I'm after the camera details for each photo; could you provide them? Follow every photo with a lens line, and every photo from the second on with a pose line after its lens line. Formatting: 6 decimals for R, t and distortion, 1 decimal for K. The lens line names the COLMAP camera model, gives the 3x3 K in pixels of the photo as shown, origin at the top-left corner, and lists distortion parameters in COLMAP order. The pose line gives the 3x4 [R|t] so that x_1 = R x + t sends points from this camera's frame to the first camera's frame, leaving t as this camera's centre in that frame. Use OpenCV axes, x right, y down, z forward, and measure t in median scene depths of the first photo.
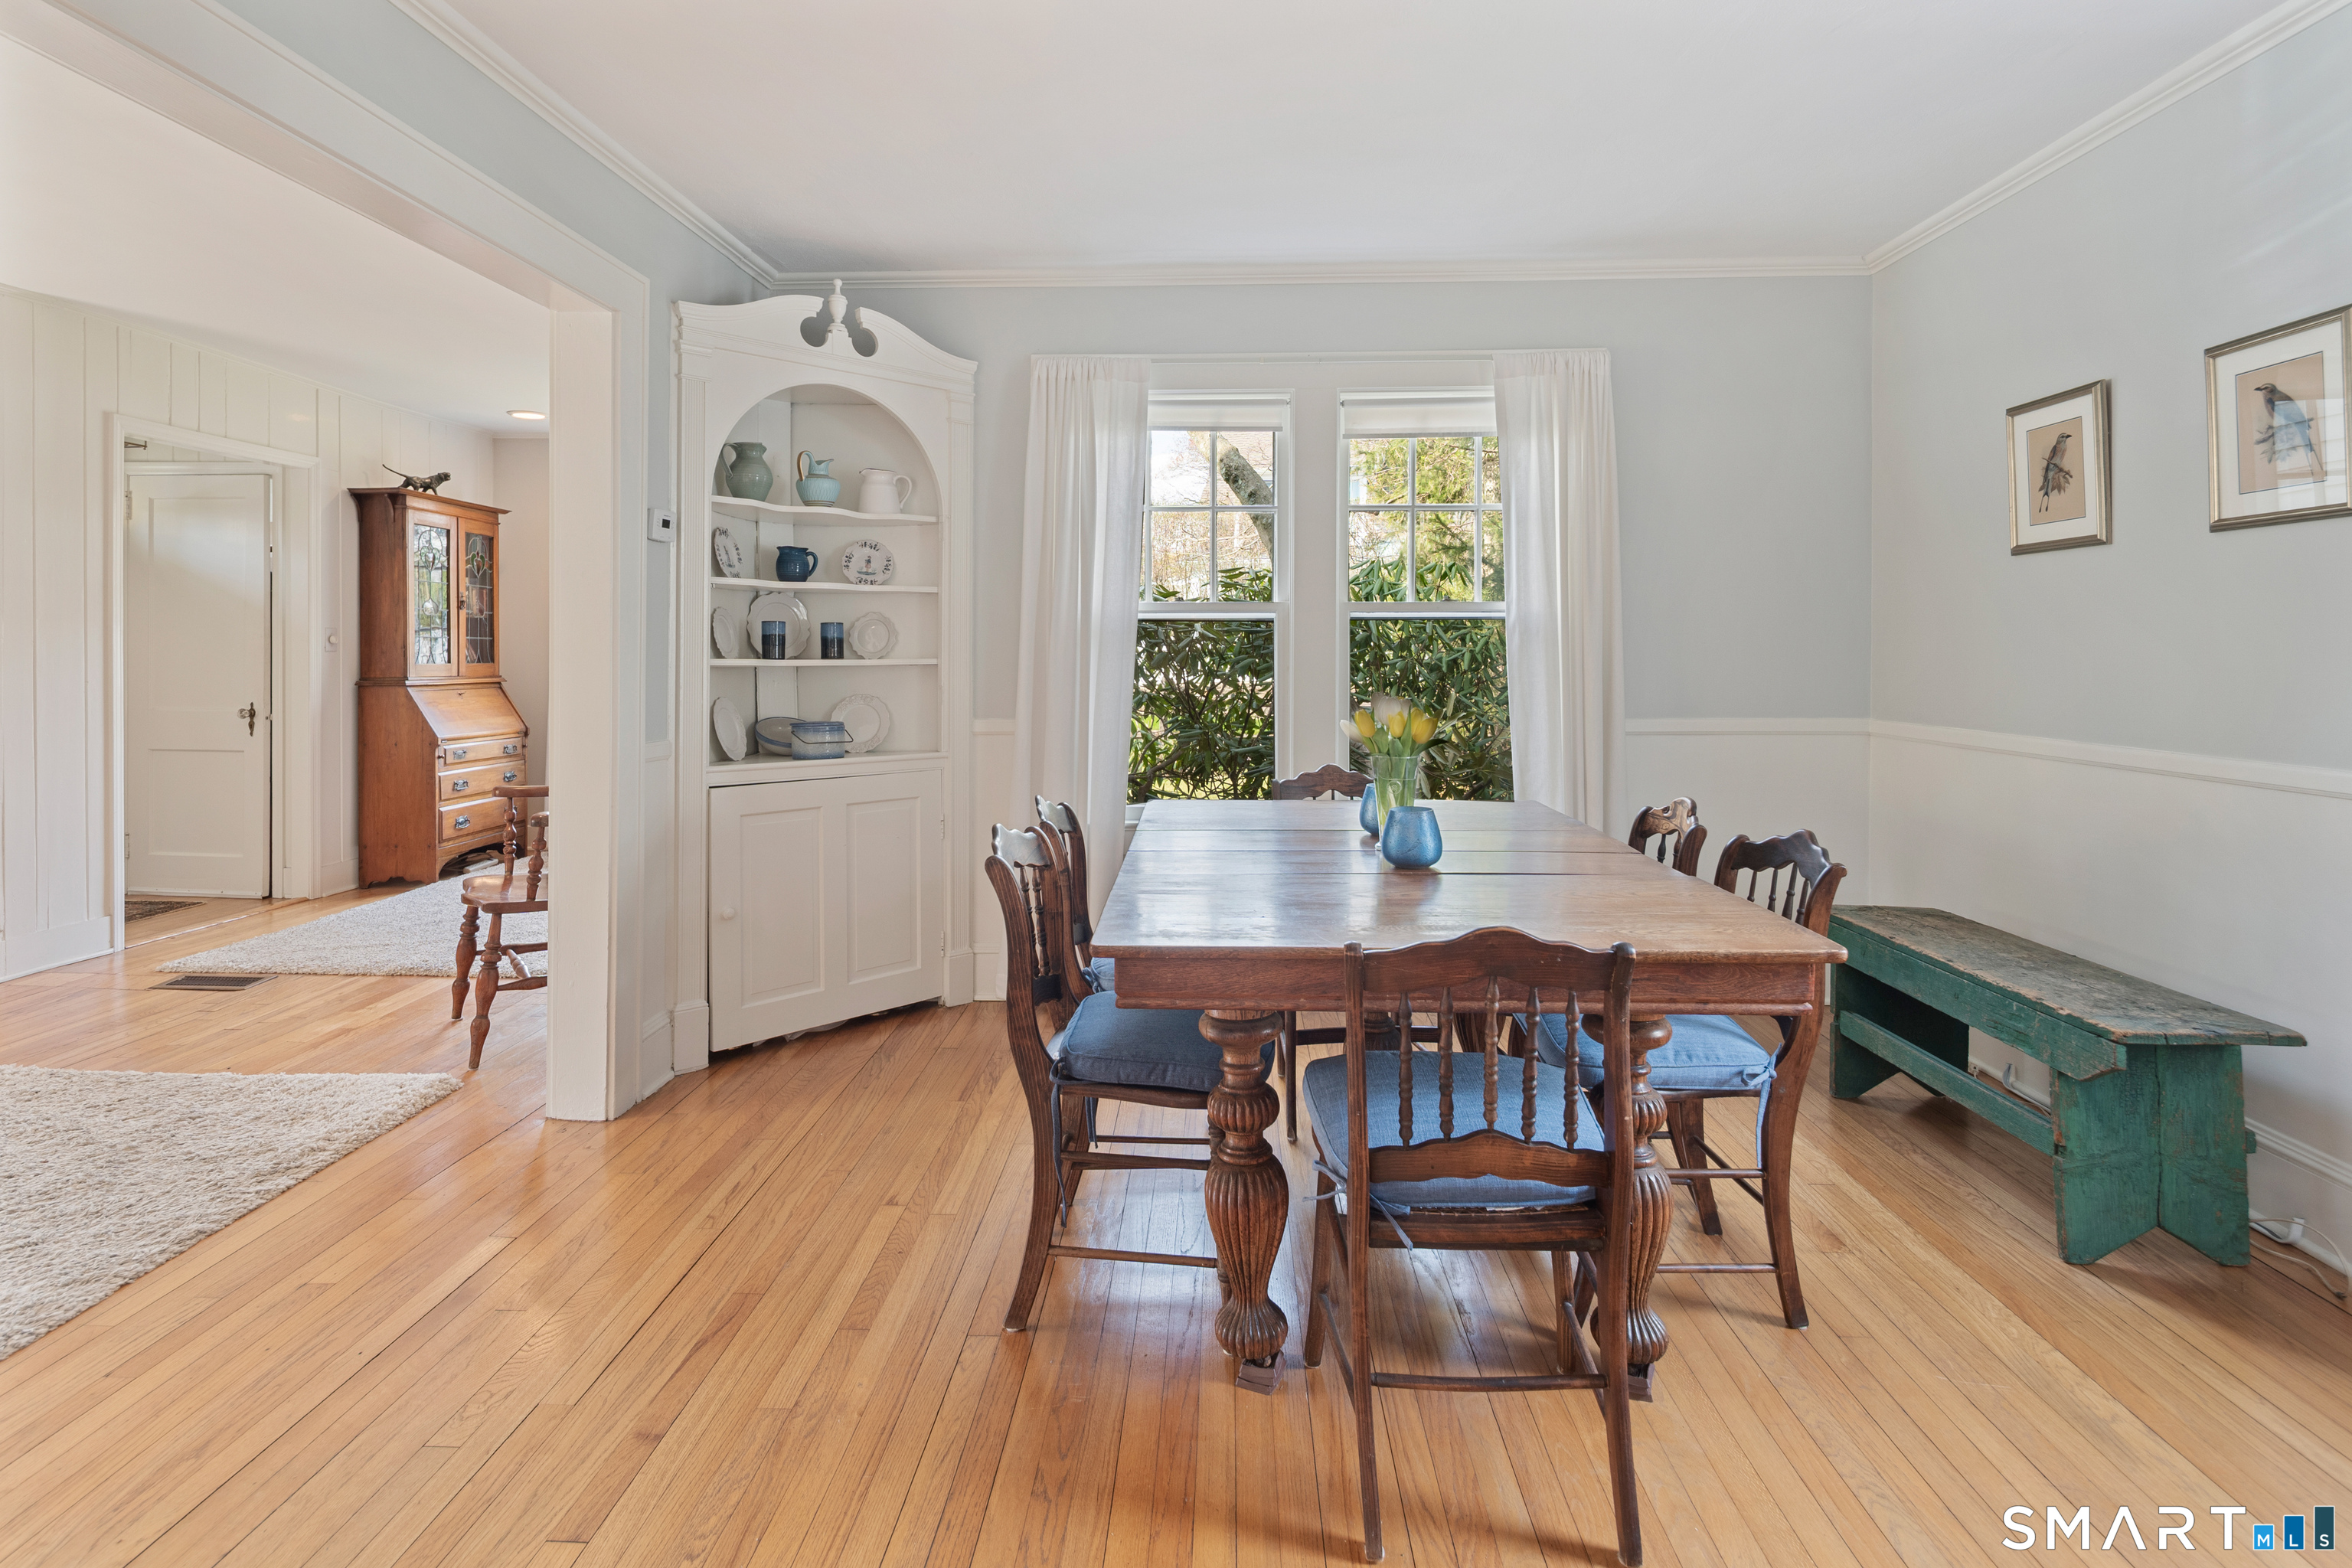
lens RADIAL K [[1151.7, 0, 1182.2], [0, 1151.7, 661.3], [0, 0, 1]] dist [0.008836, -0.006171]
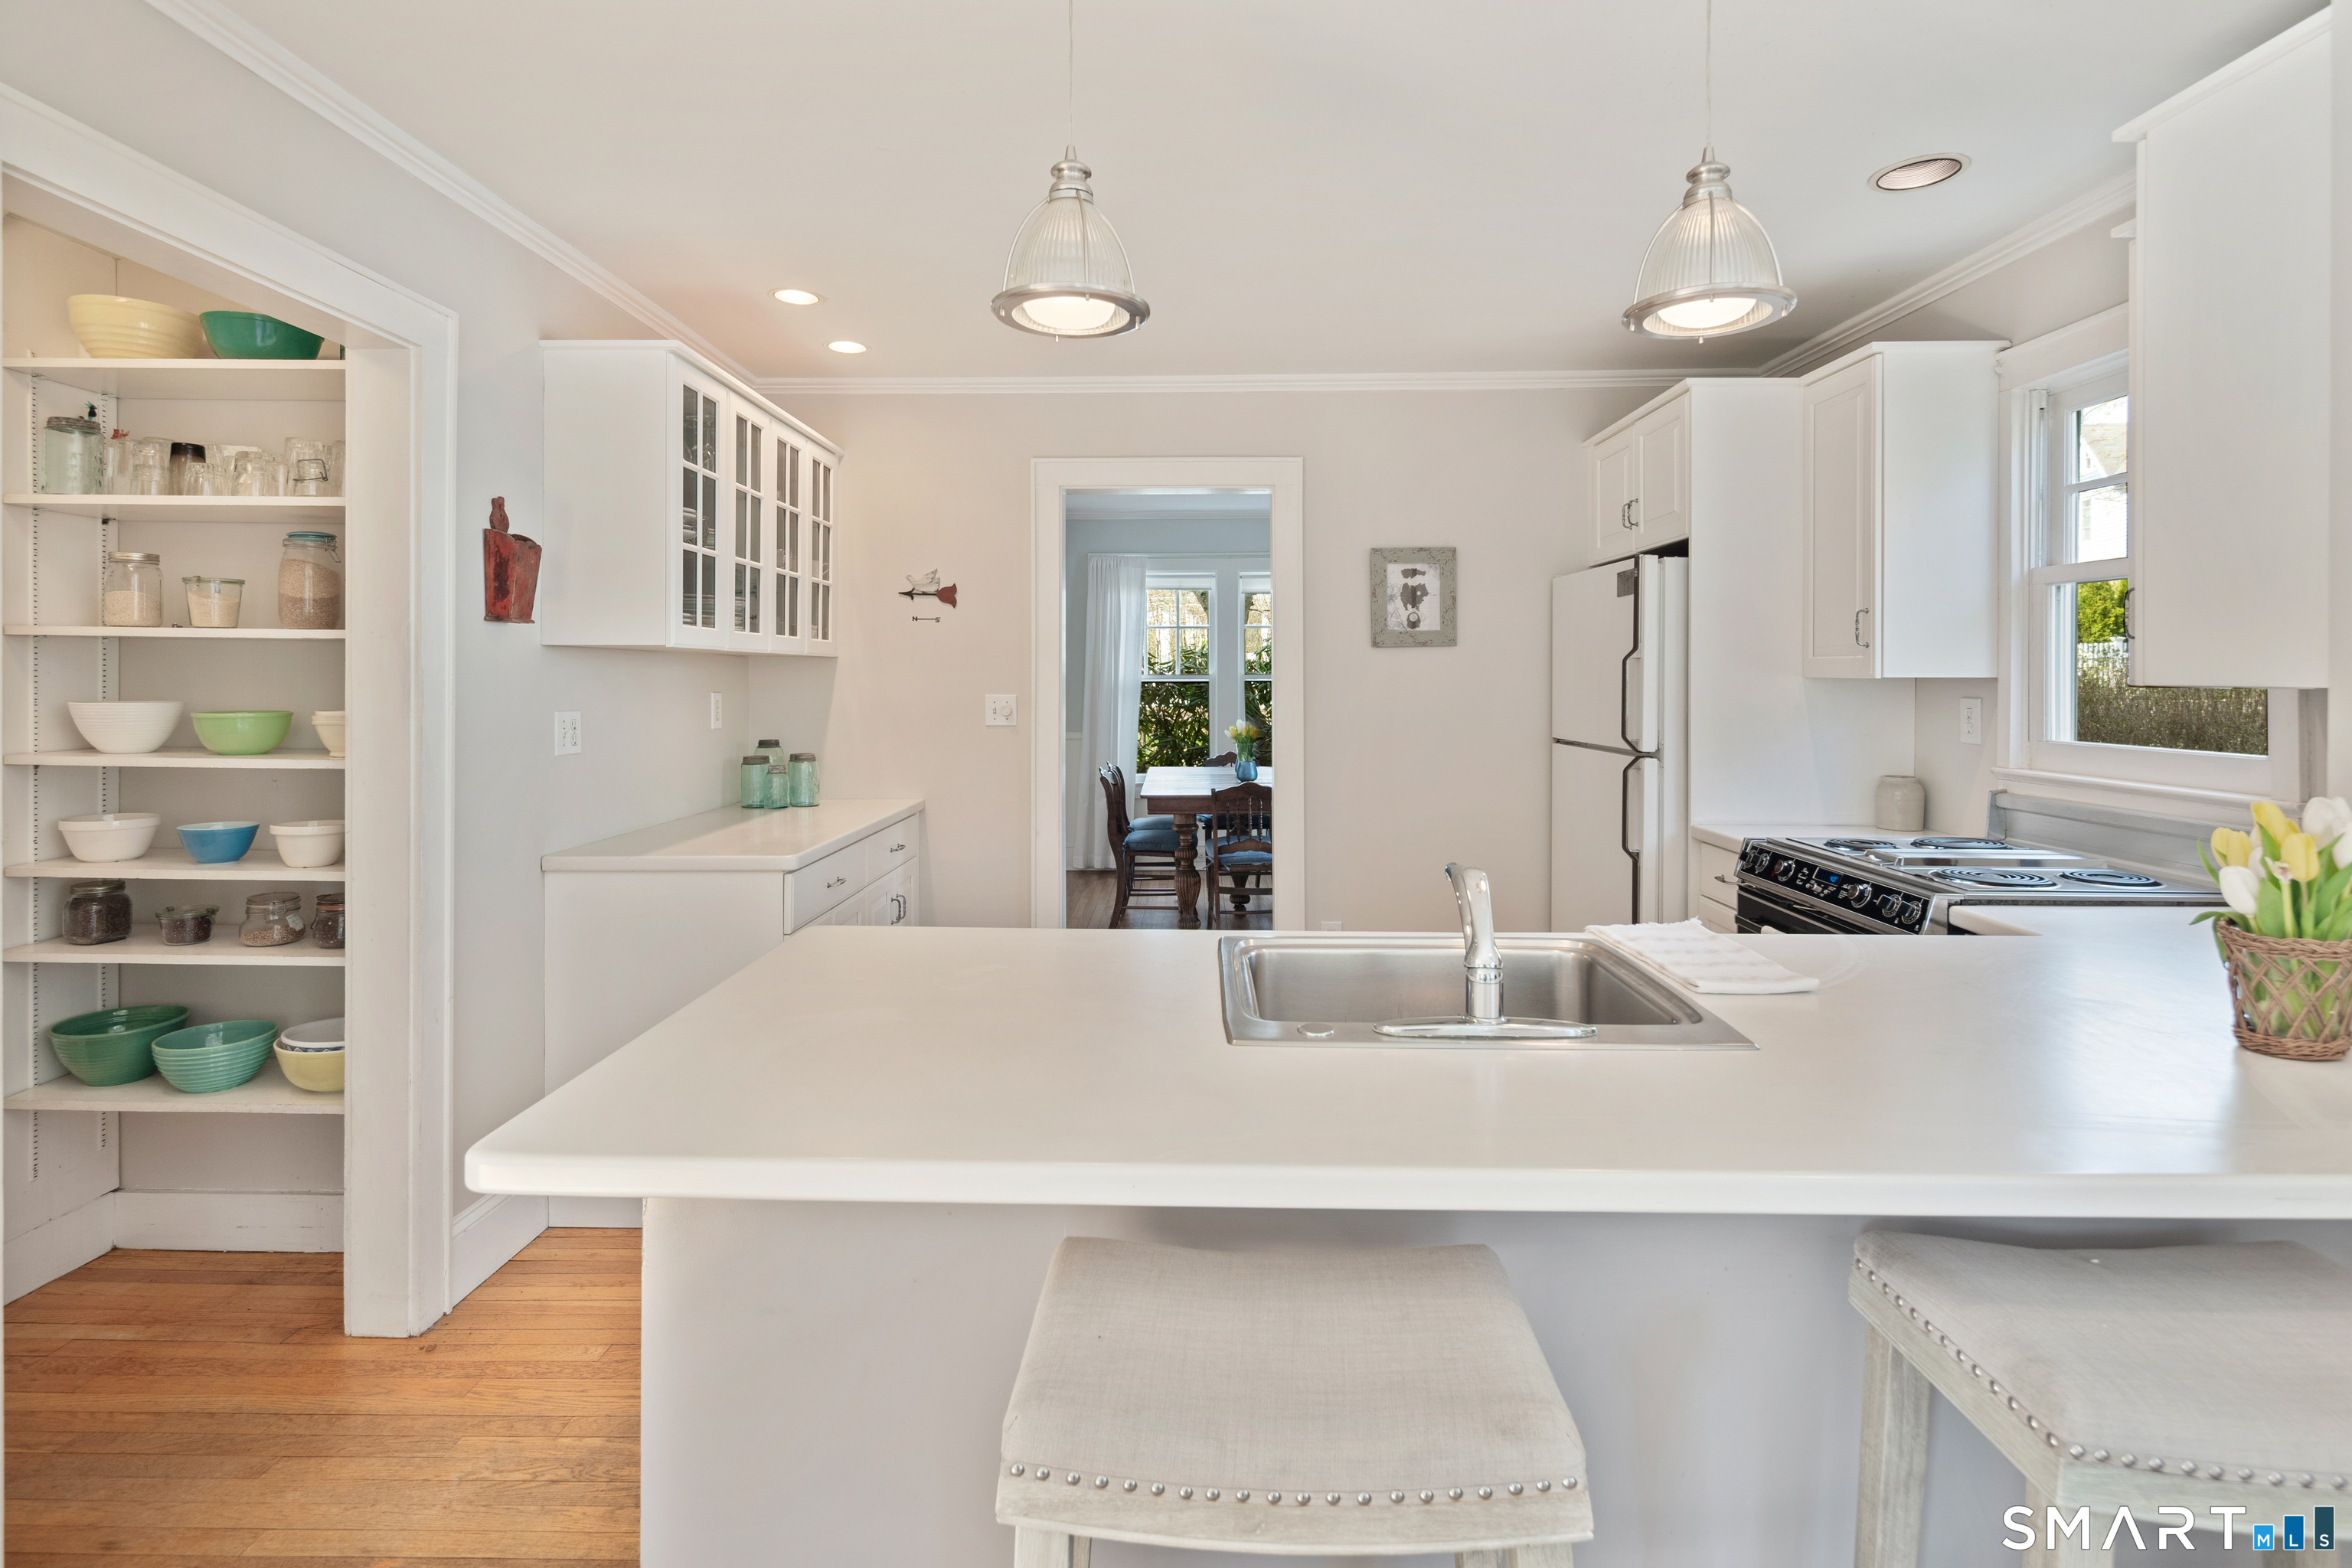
lens RADIAL K [[1162.4, 0, 1175.9], [0, 1162.4, 681.0], [0, 0, 1]] dist [0.004153, -0.001940]
pose [[0.999811, -0.002277, 0.019318, -0.022070], [0.002301, 0.999997, -0.001201, -0.050999], [-0.019315, 0.001245, 0.999813, -1.458535]]
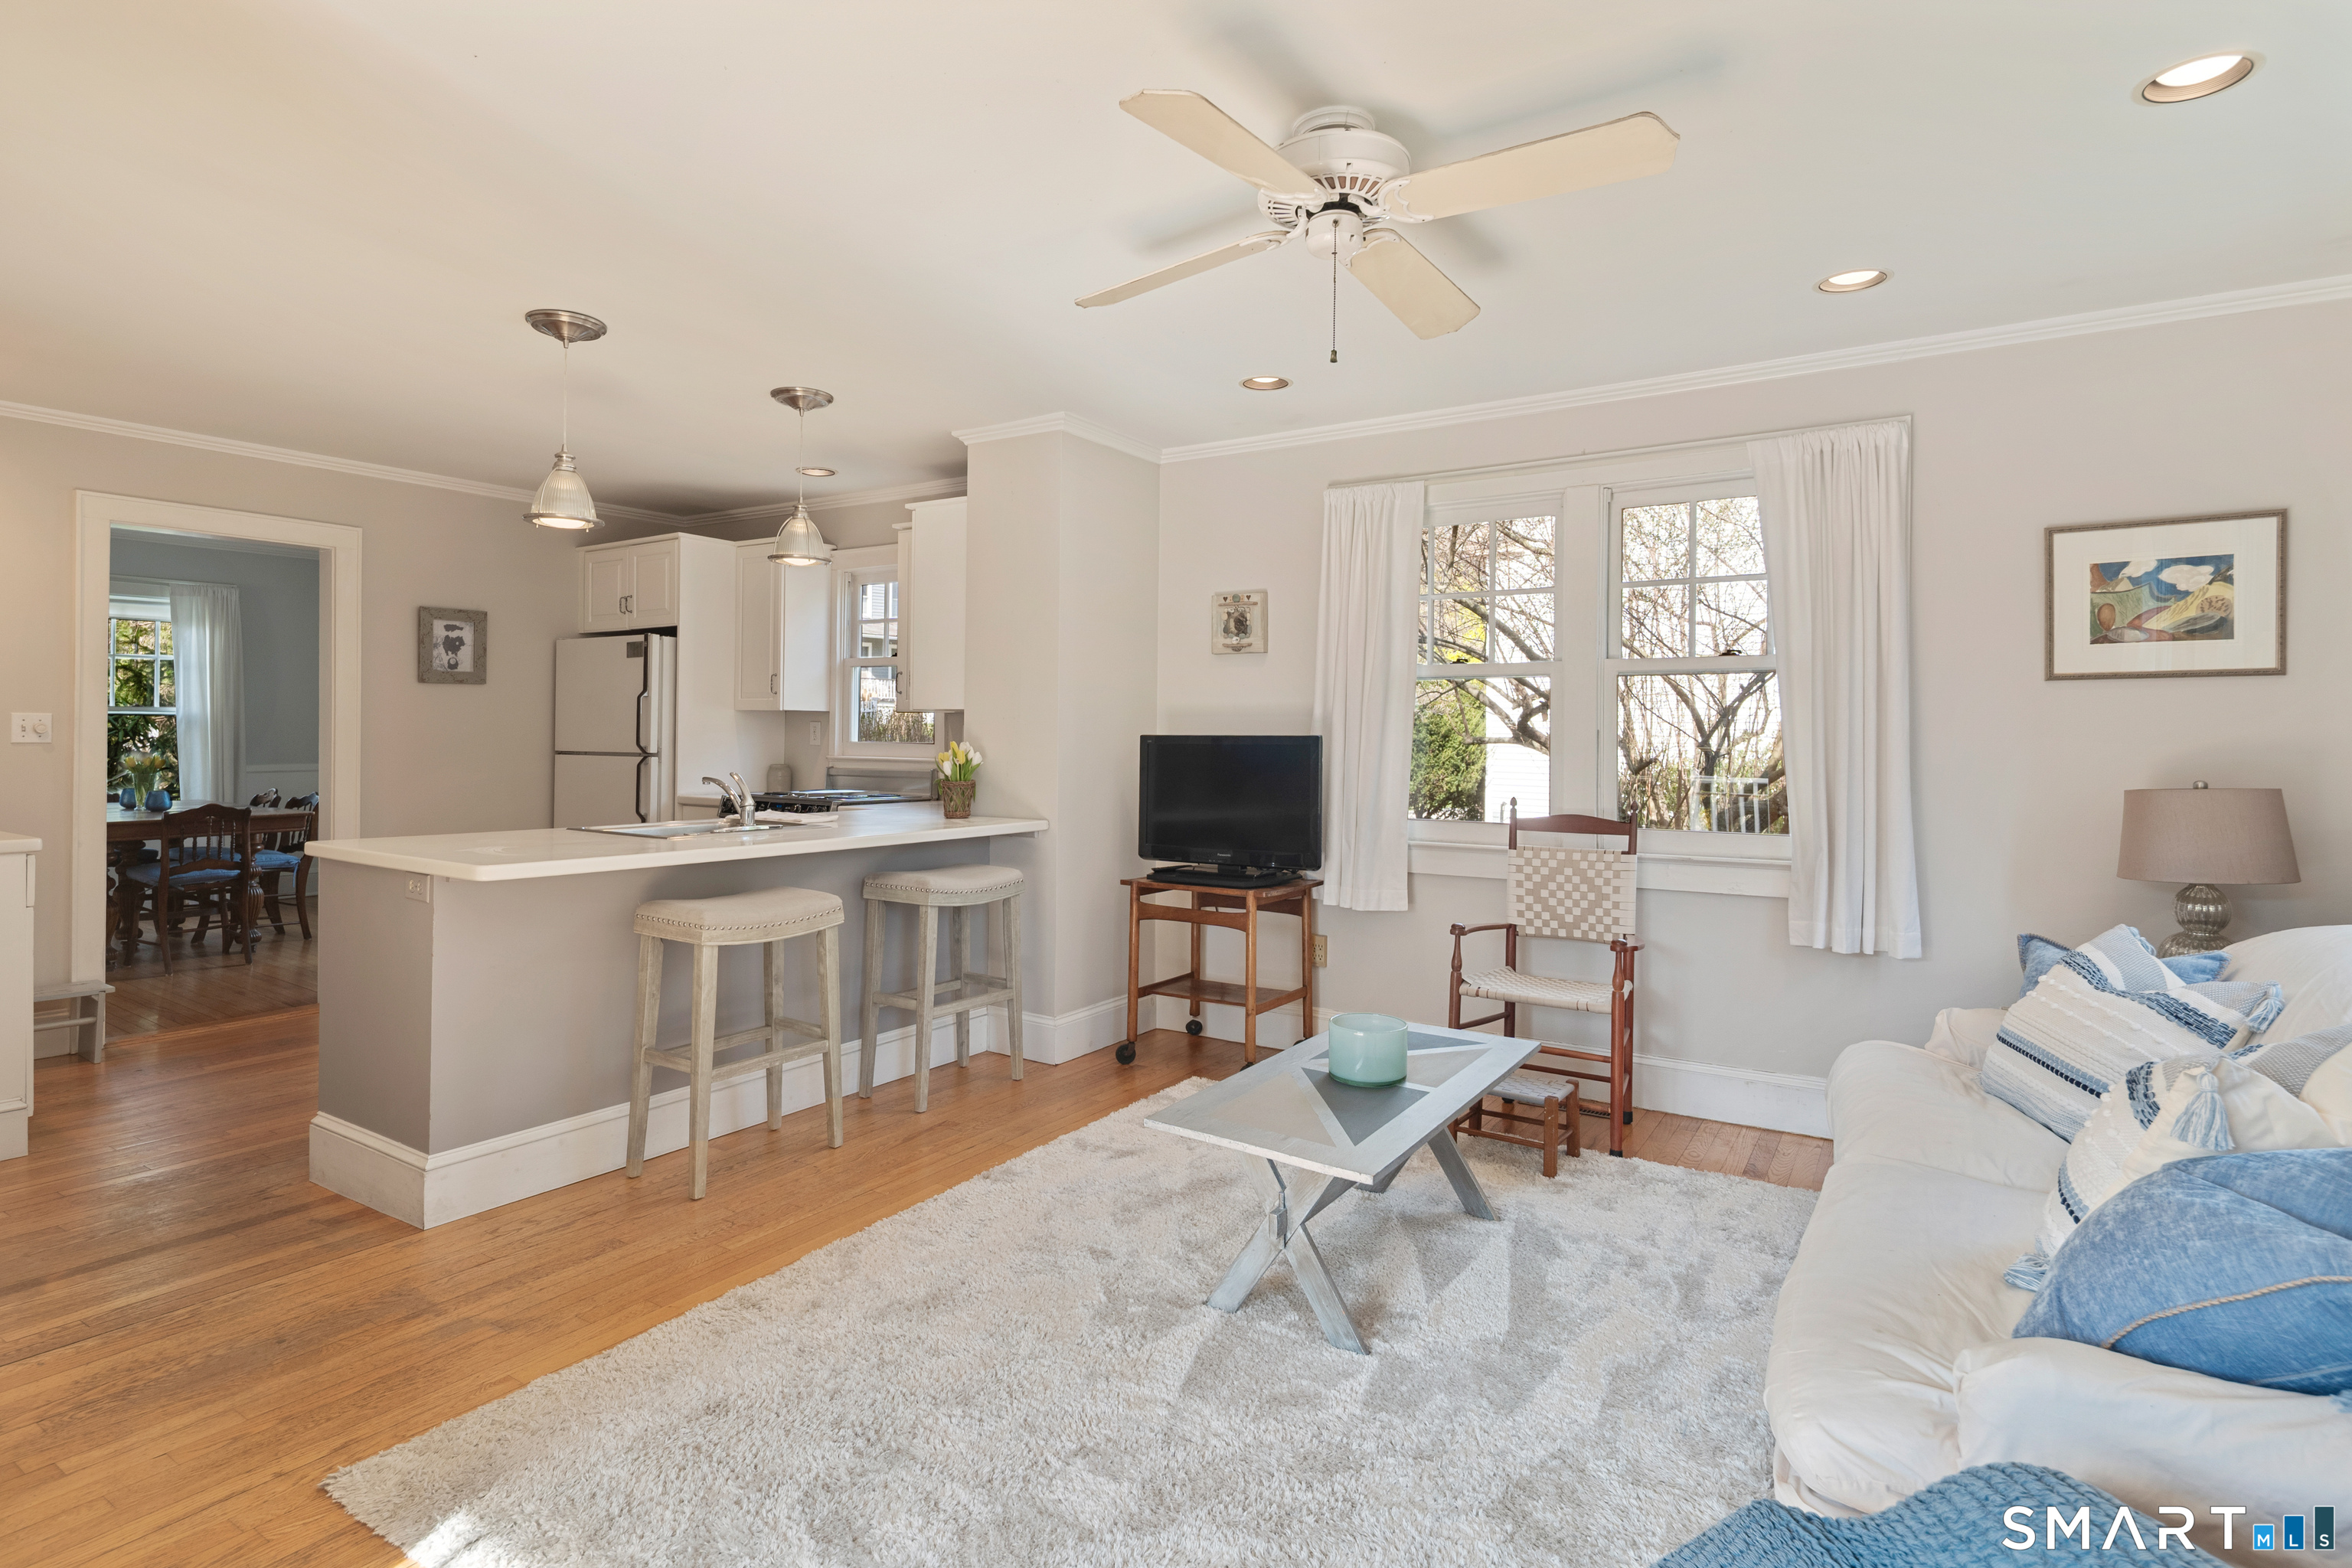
lens RADIAL K [[1195.6, 0, 1174.8], [0, 1195.6, 733.0], [0, 0, 1]] dist [0.003753, -0.003332]
pose [[0.512868, 0.004818, 0.858454, -0.825655], [-0.003745, 0.999987, -0.003375, -0.007988], [-0.858459, -0.001484, 0.512879, -2.092784]]
